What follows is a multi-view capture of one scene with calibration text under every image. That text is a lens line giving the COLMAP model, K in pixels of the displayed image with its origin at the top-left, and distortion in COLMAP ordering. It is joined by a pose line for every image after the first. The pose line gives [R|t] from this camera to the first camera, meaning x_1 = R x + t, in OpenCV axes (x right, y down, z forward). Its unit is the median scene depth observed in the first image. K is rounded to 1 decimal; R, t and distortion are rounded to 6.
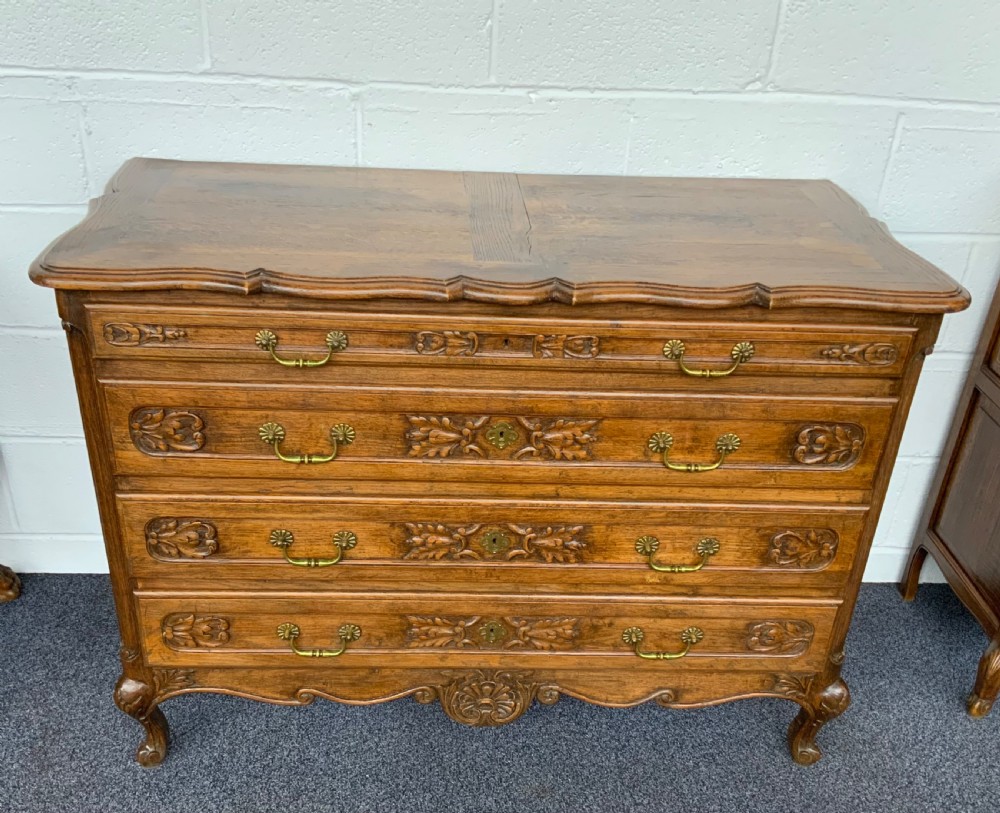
lens RADIAL K [[1016.8, 0, 473.5], [0, 1016.8, 469.3], [0, 0, 1]] dist [0.052664, 0.000000]
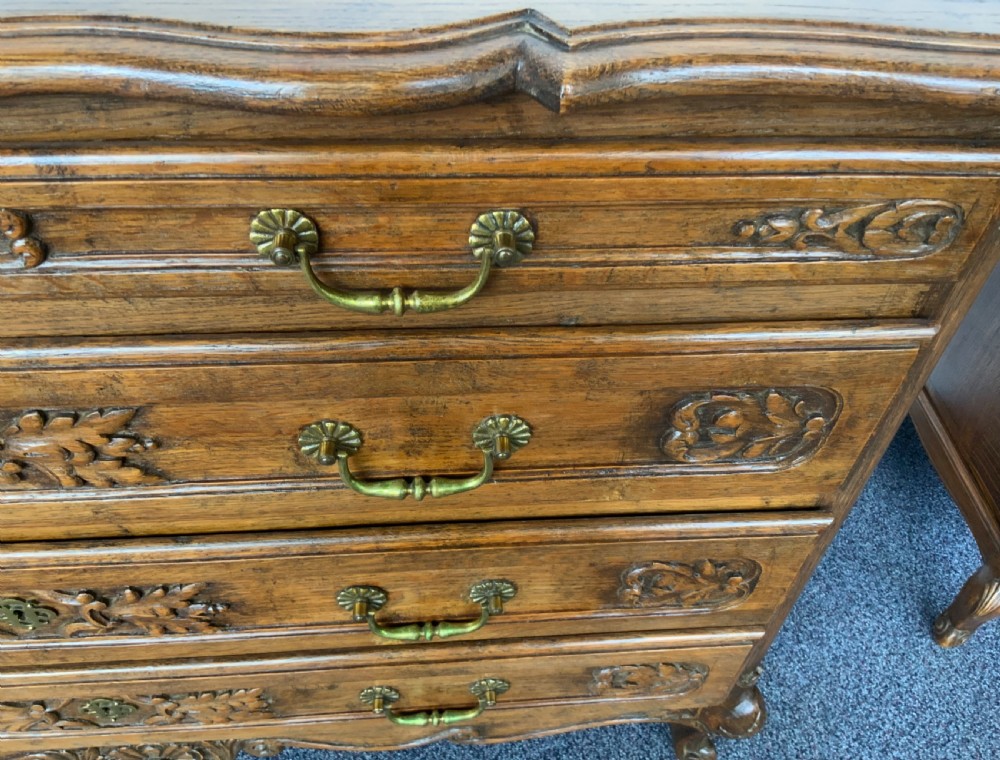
lens RADIAL K [[836.2, 0, 498.4], [0, 836.2, 373.5], [0, 0, 1]] dist [0.046019, -0.072674]
pose [[0.999242, -0.032843, 0.020899, 0.230491], [0.025575, 0.958600, 0.283605, -0.133762], [-0.029348, -0.282856, 0.958713, 0.658280]]
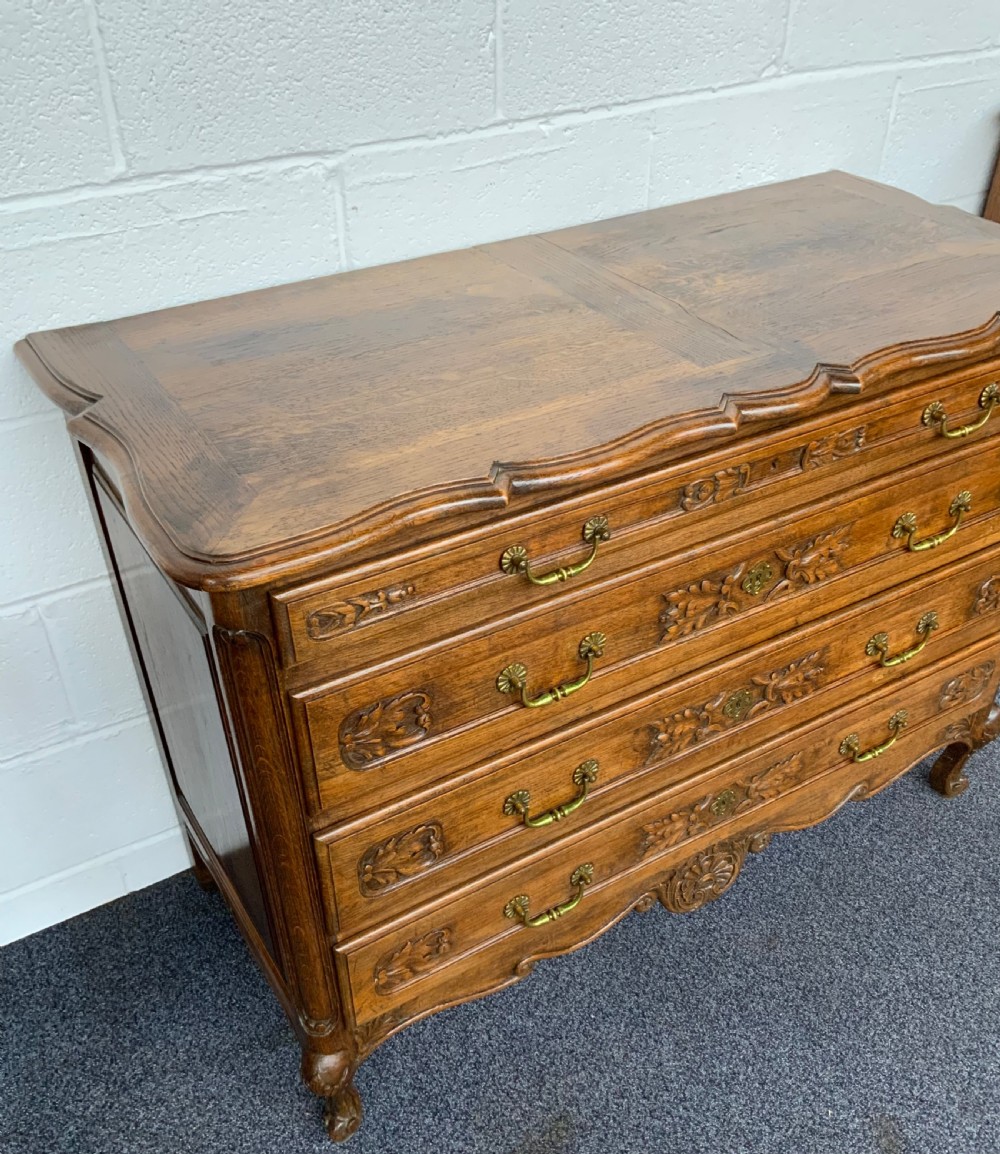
lens RADIAL K [[1086.7, 0, 492.8], [0, 1086.7, 650.6], [0, 0, 1]] dist [0.022483, 0.000000]
pose [[0.873868, -0.338794, 0.348674, -0.434176], [0.290140, 0.938906, 0.185134, -0.183492], [-0.390095, -0.060618, 0.918777, 0.284304]]
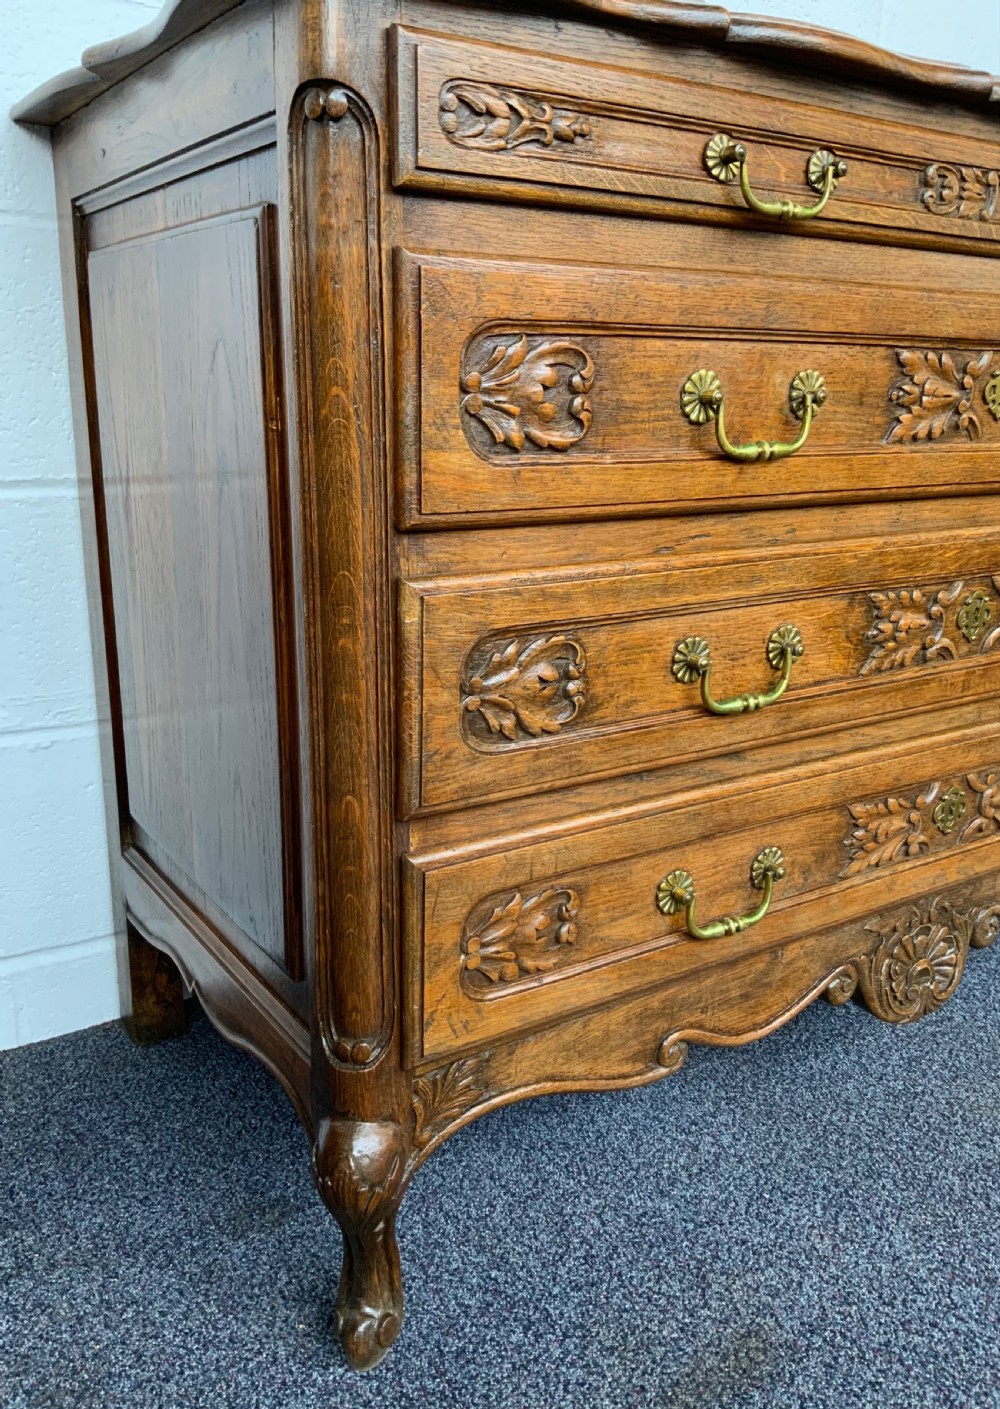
lens RADIAL K [[1159.4, 0, 471.2], [0, 1159.4, 702.0], [0, 0, 1]] dist [0.043990, -0.084745]
pose [[0.864243, -0.166562, 0.474701, -0.526536], [0.276955, 0.945262, -0.172555, 0.148907], [-0.419976, 0.280601, 0.863066, 0.574960]]
